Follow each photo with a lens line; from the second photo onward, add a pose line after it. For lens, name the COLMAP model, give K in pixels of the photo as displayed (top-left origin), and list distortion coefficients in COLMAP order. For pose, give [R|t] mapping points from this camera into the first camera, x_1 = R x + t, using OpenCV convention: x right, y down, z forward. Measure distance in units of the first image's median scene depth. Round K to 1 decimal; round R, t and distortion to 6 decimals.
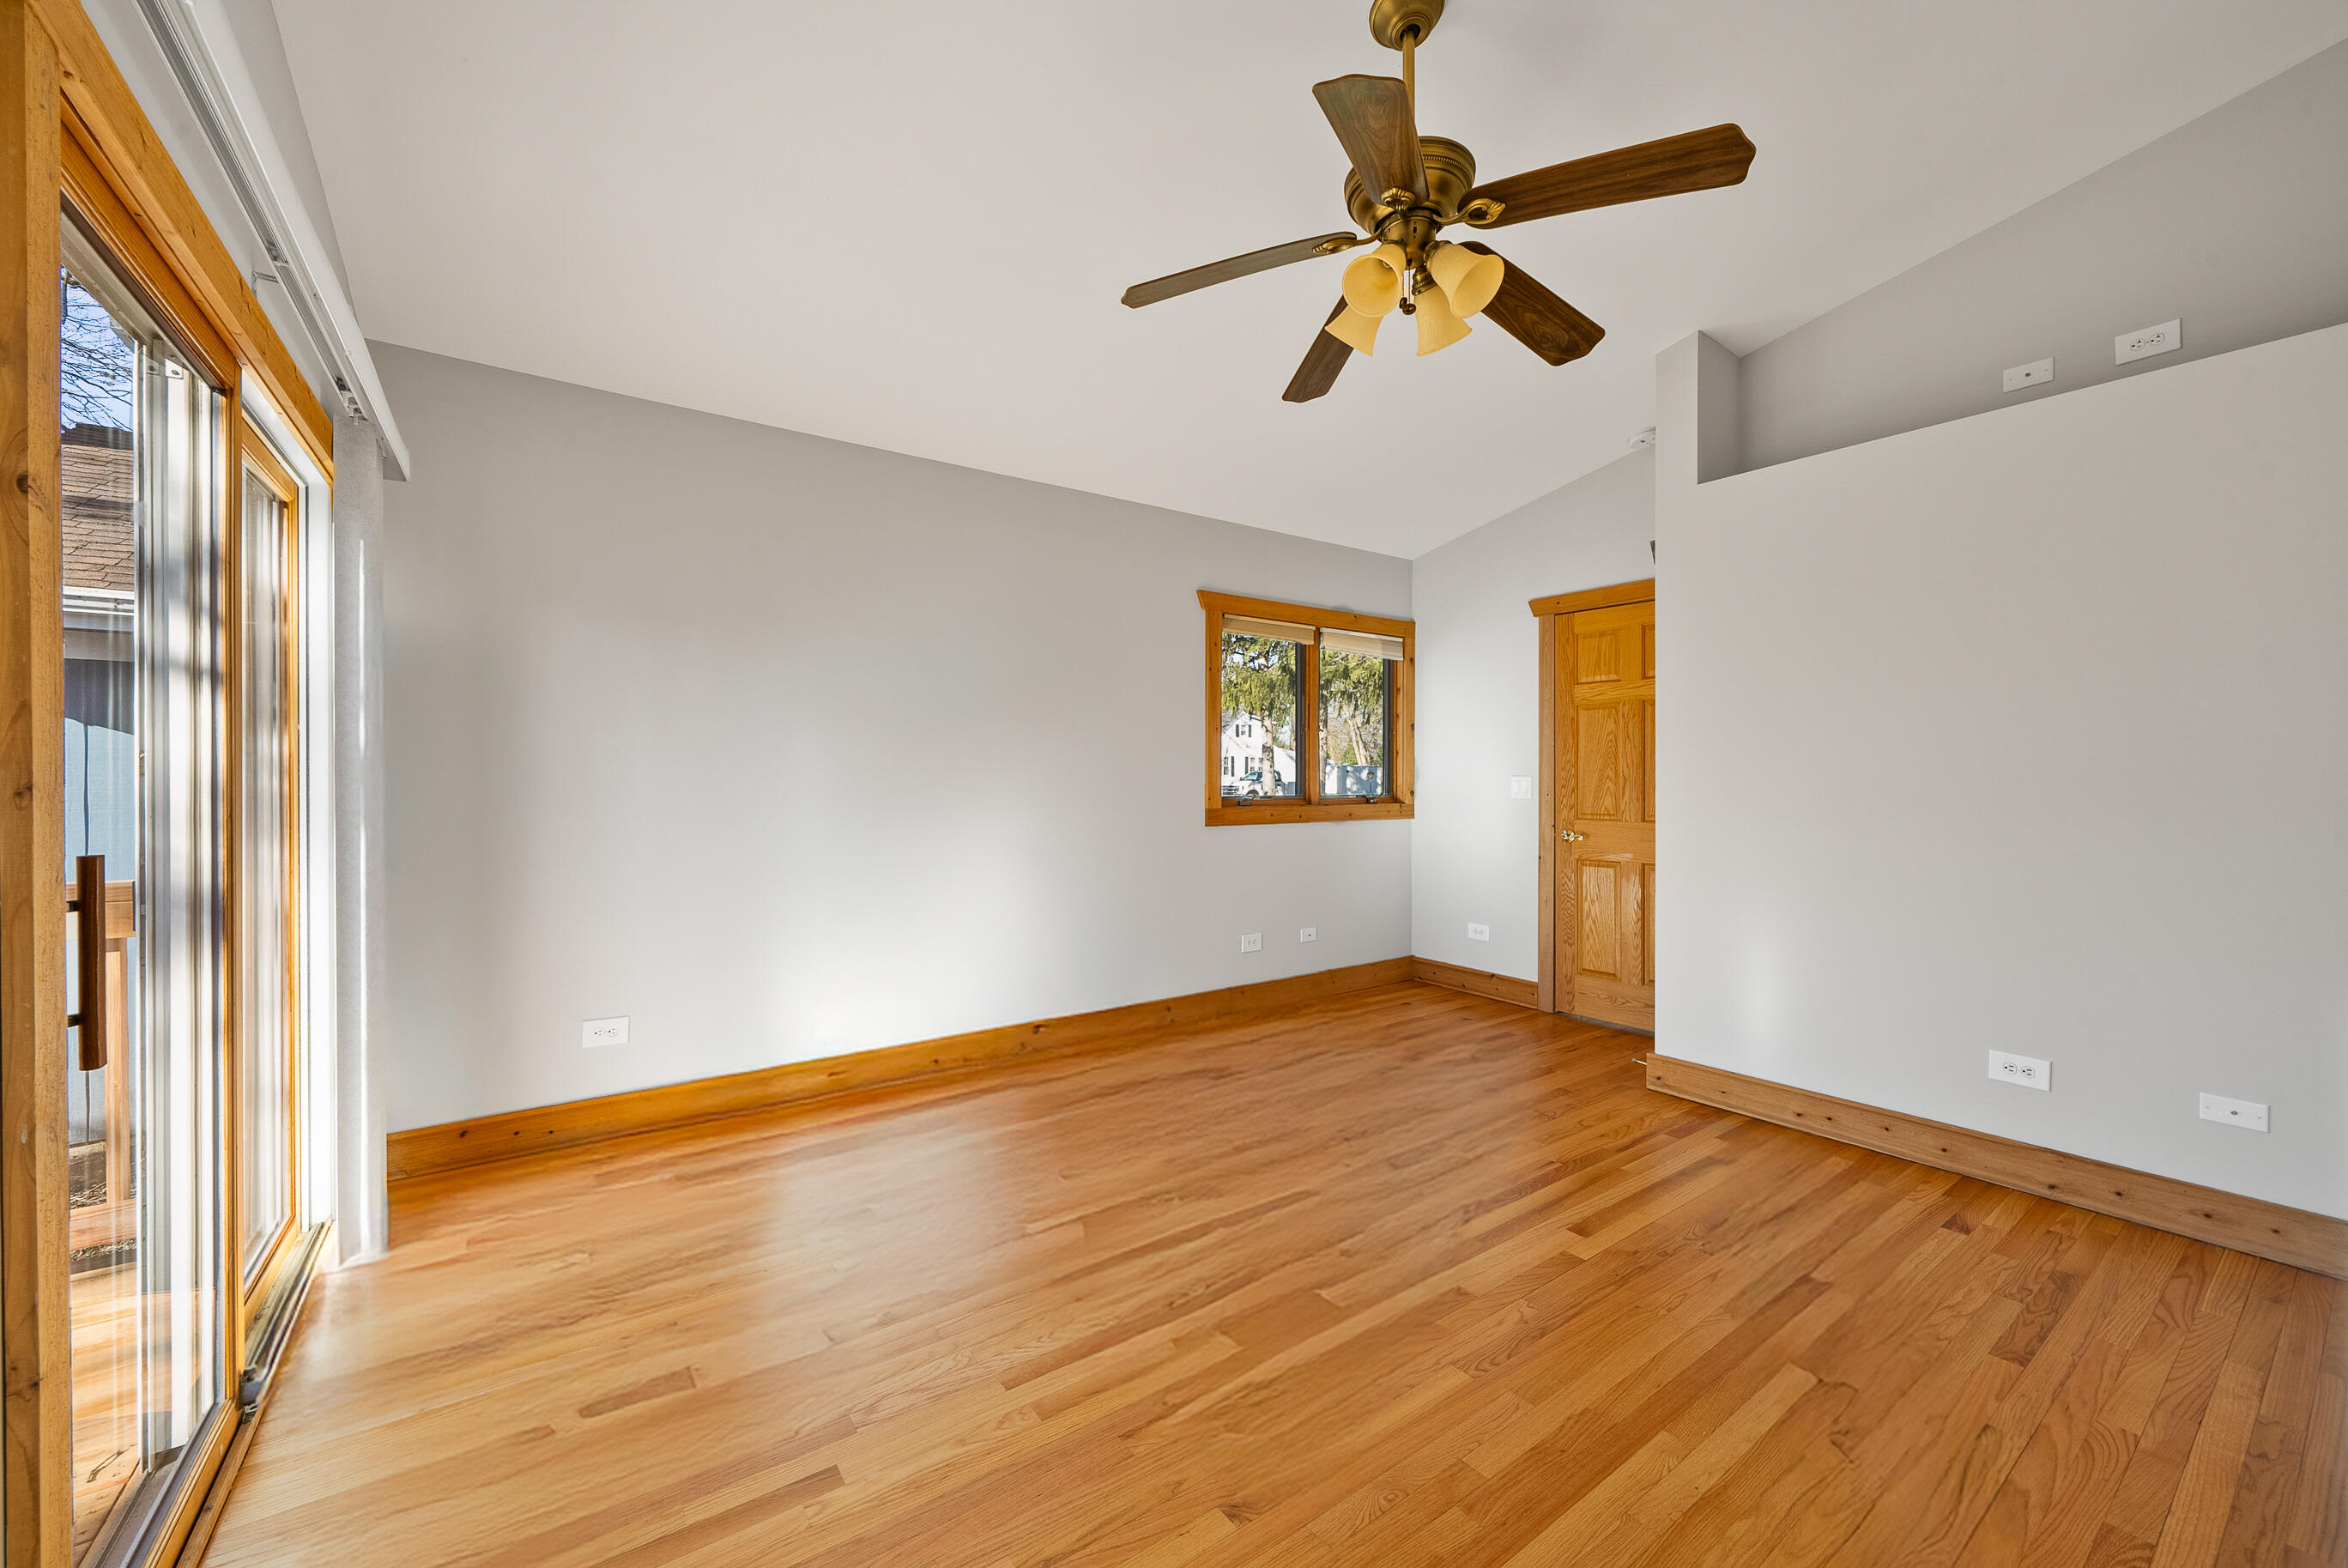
lens RADIAL K [[900.8, 0, 1150.9], [0, 900.8, 770.6], [0, 0, 1]] dist [-0.000706, 0.000712]
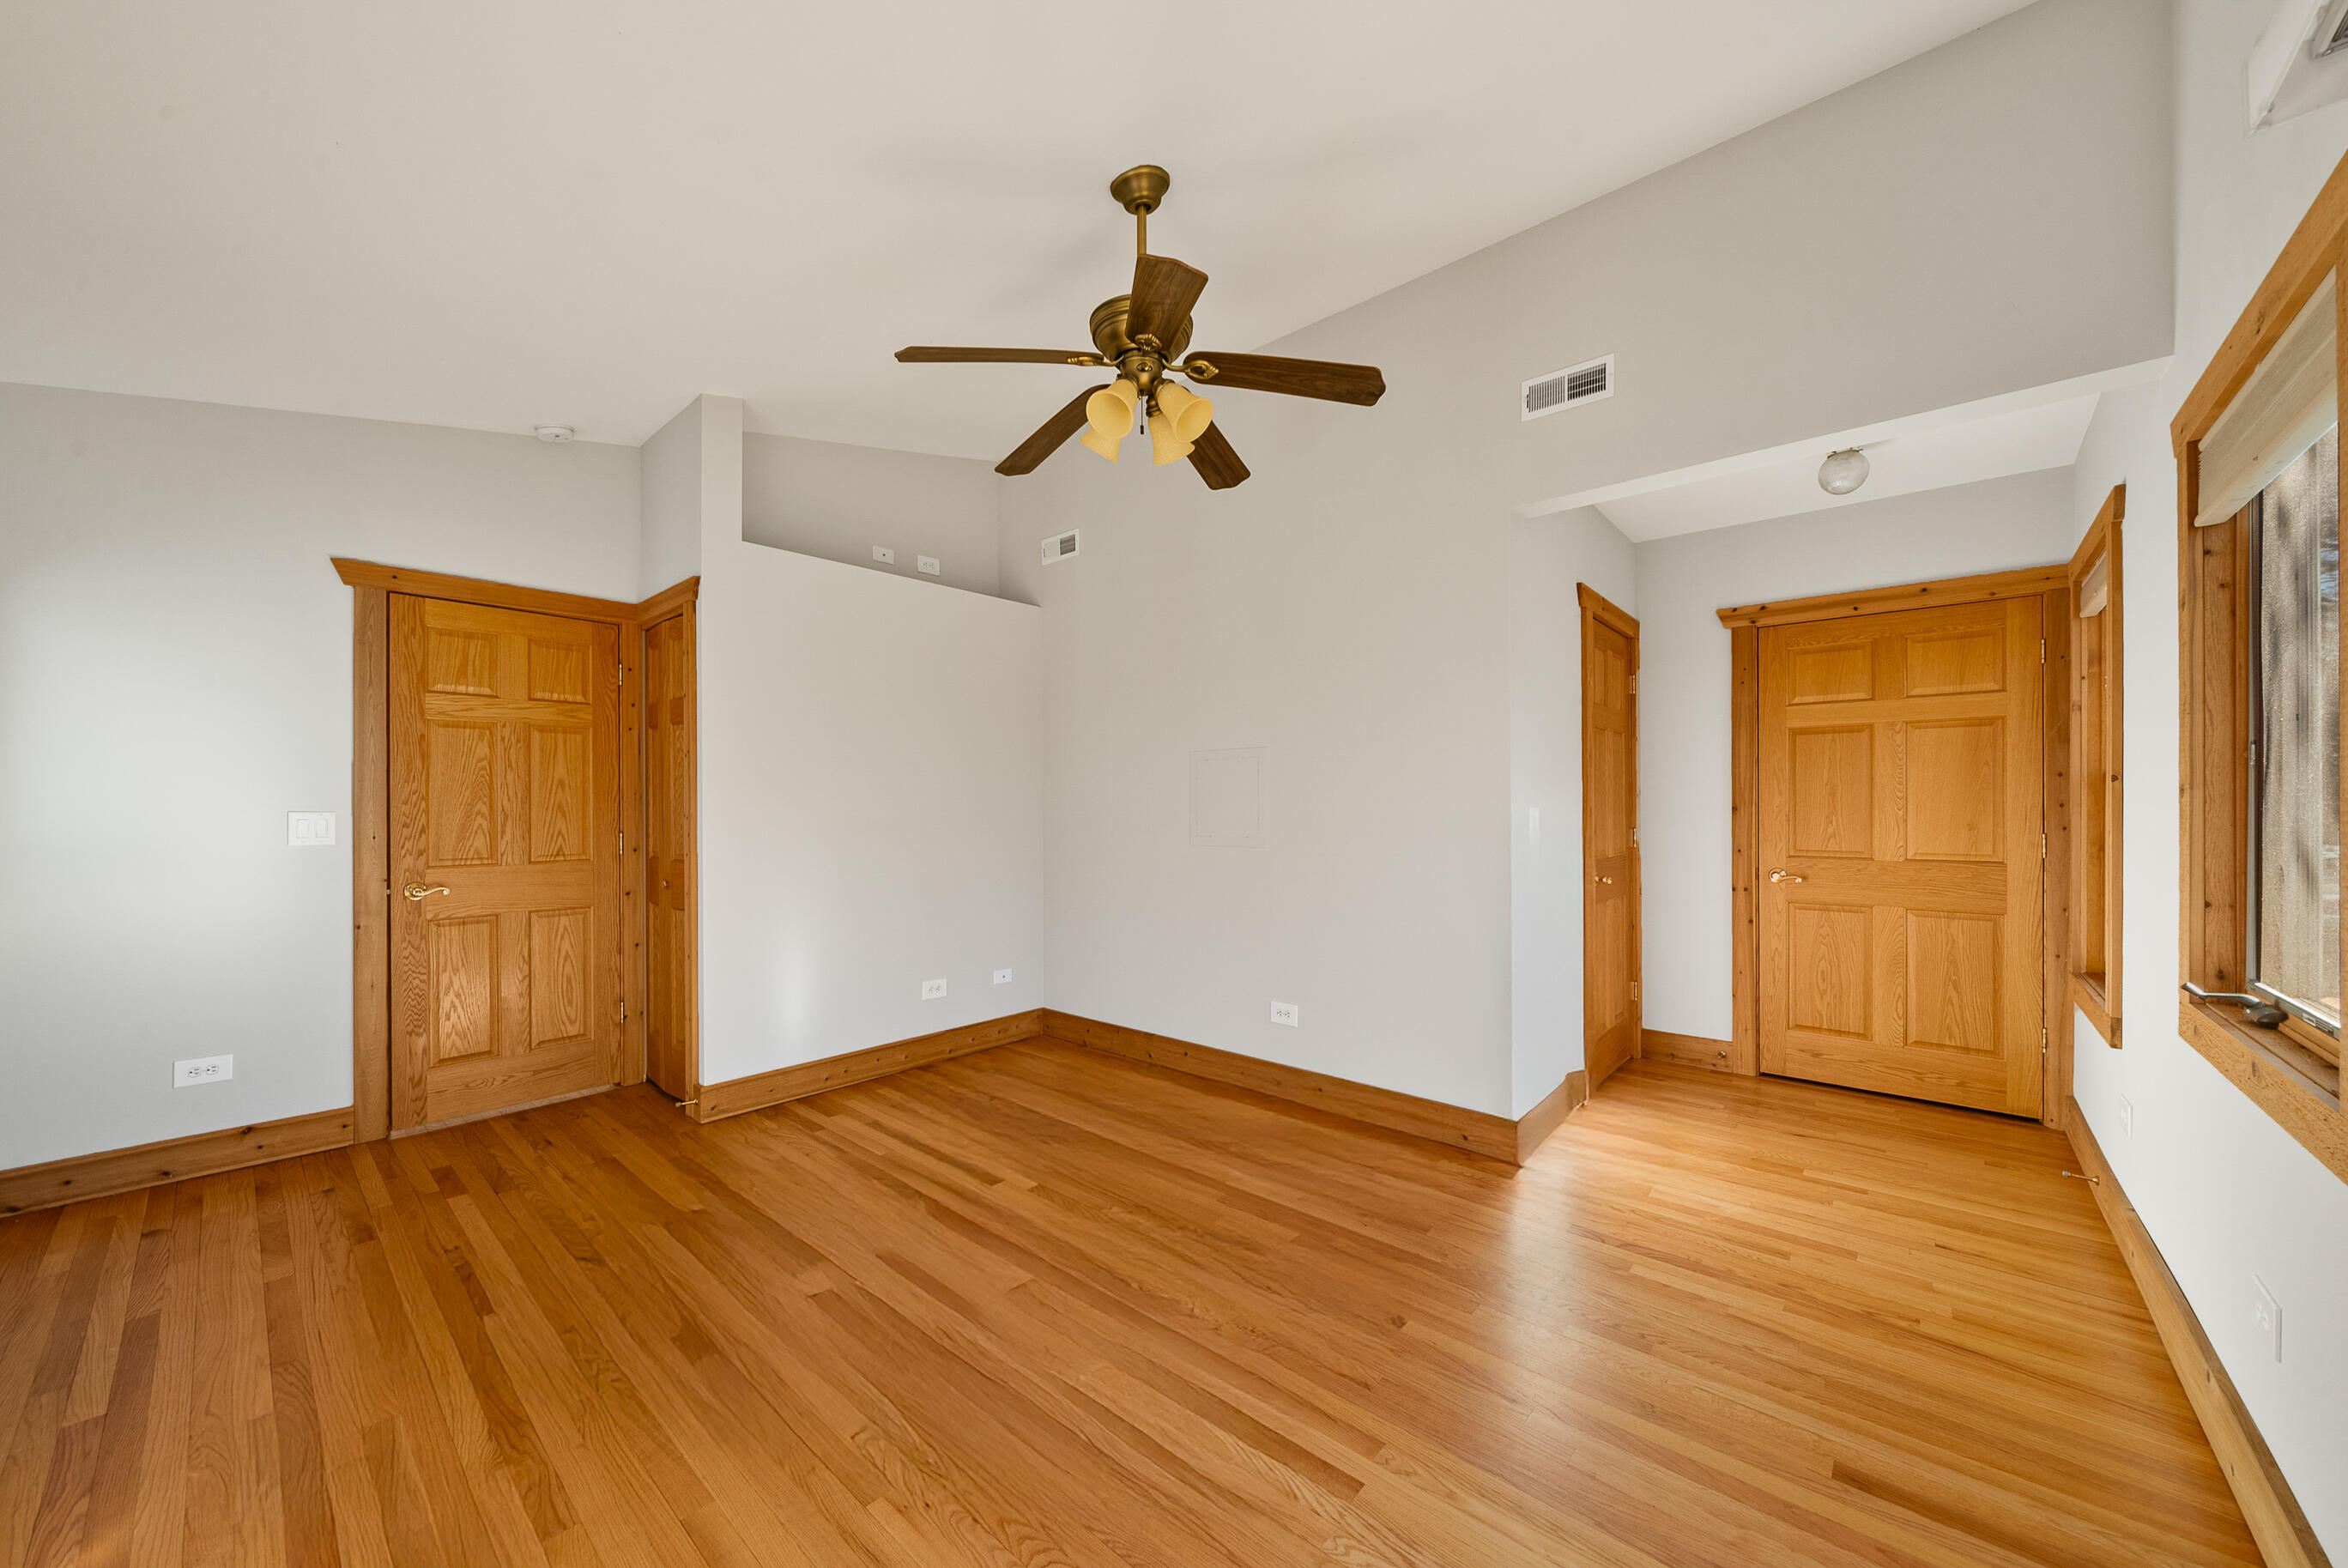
lens RADIAL K [[848.3, 0, 1176.3], [0, 848.3, 802.1], [0, 0, 1]] dist [-0.000240, 0.000118]
pose [[-0.233840, 0.004946, 0.972262, -0.394163], [-0.004123, 0.999973, -0.006079, -0.000515], [-0.972266, -0.005430, -0.233814, 0.572174]]
